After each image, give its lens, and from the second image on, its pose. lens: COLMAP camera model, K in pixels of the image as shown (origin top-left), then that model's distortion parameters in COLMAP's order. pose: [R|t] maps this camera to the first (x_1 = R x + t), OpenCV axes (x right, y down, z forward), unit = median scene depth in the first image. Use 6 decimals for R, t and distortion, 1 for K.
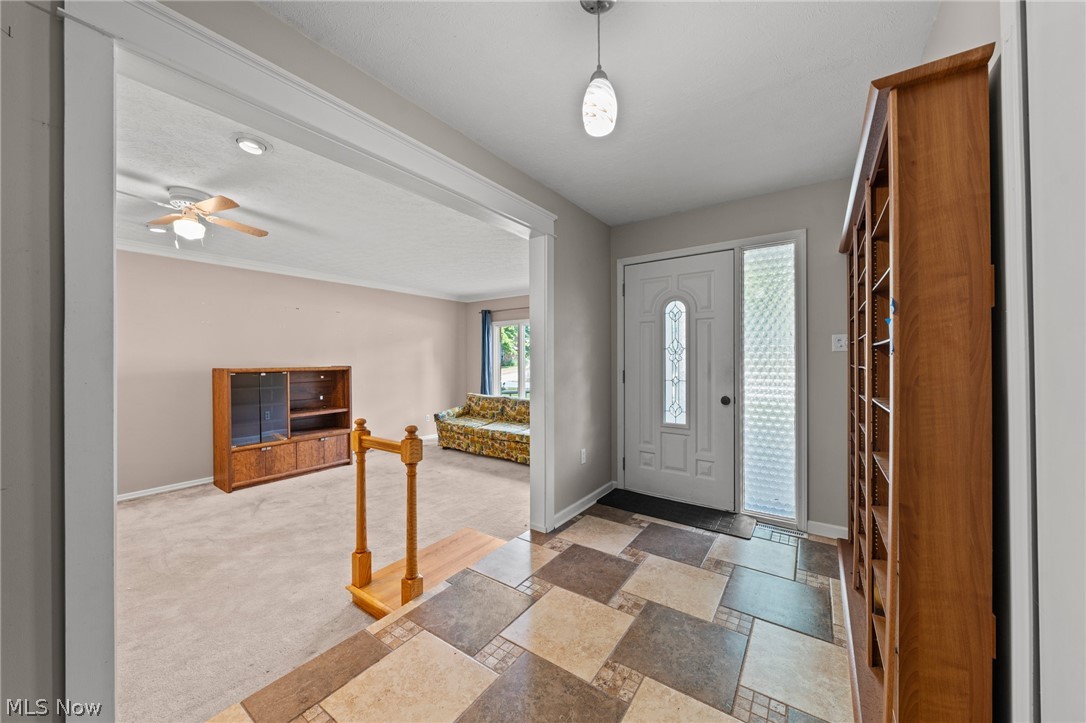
lens RADIAL K [[383.1, 0, 554.6], [0, 383.1, 358.1], [0, 0, 1]] dist [-0.003210, 0.000017]
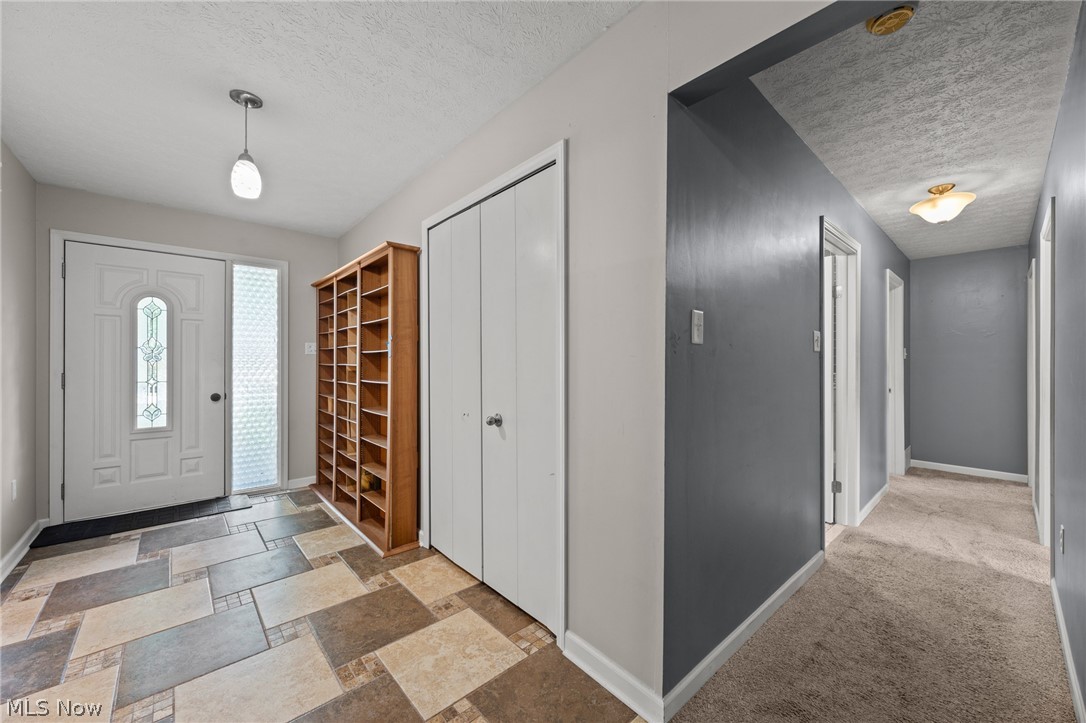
lens RADIAL K [[413.0, 0, 544.4], [0, 413.0, 362.9], [0, 0, 1]] dist [0.000661, -0.000092]
pose [[0.233761, -0.001774, 0.972293, -0.496822], [-0.005789, 0.999978, 0.003216, 0.003888], [-0.972277, -0.006380, 0.233745, -0.192601]]
